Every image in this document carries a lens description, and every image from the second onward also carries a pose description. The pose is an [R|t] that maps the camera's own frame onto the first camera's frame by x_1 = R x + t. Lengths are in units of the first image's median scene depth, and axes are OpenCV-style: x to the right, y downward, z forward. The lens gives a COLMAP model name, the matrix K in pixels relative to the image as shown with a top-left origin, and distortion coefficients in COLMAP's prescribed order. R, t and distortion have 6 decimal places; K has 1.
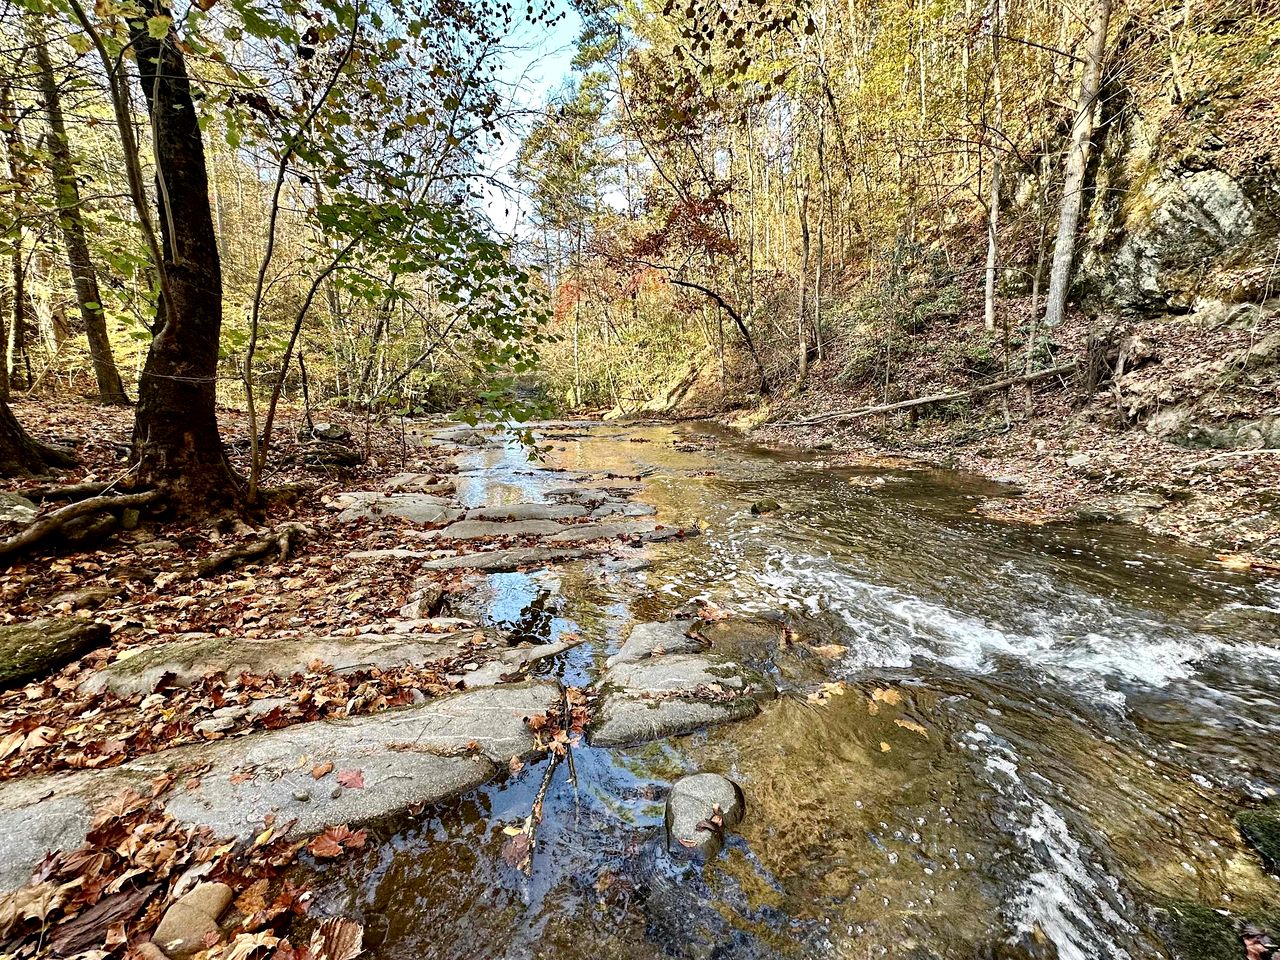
lens RADIAL K [[503.3, 0, 646.8], [0, 503.3, 485.2], [0, 0, 1]] dist [-0.000288, -0.000173]
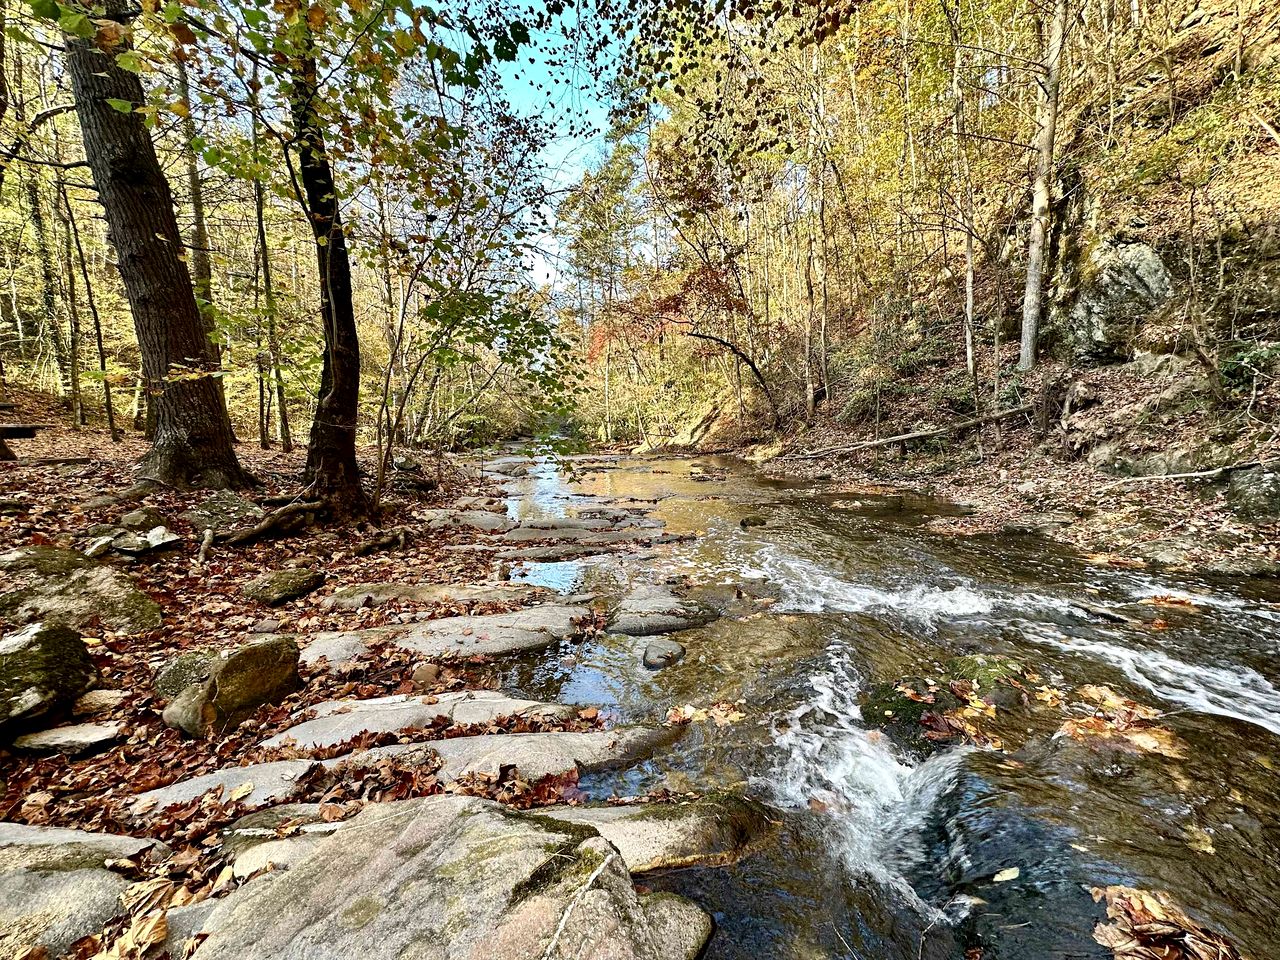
lens RADIAL K [[503.3, 0, 646.8], [0, 503.3, 485.2], [0, 0, 1]] dist [-0.000288, -0.000173]
pose [[0.998213, 0.001473, -0.059736, 0.035101], [-0.005529, 0.997685, -0.067778, 0.028852], [0.059498, 0.067987, 0.995911, -0.207658]]
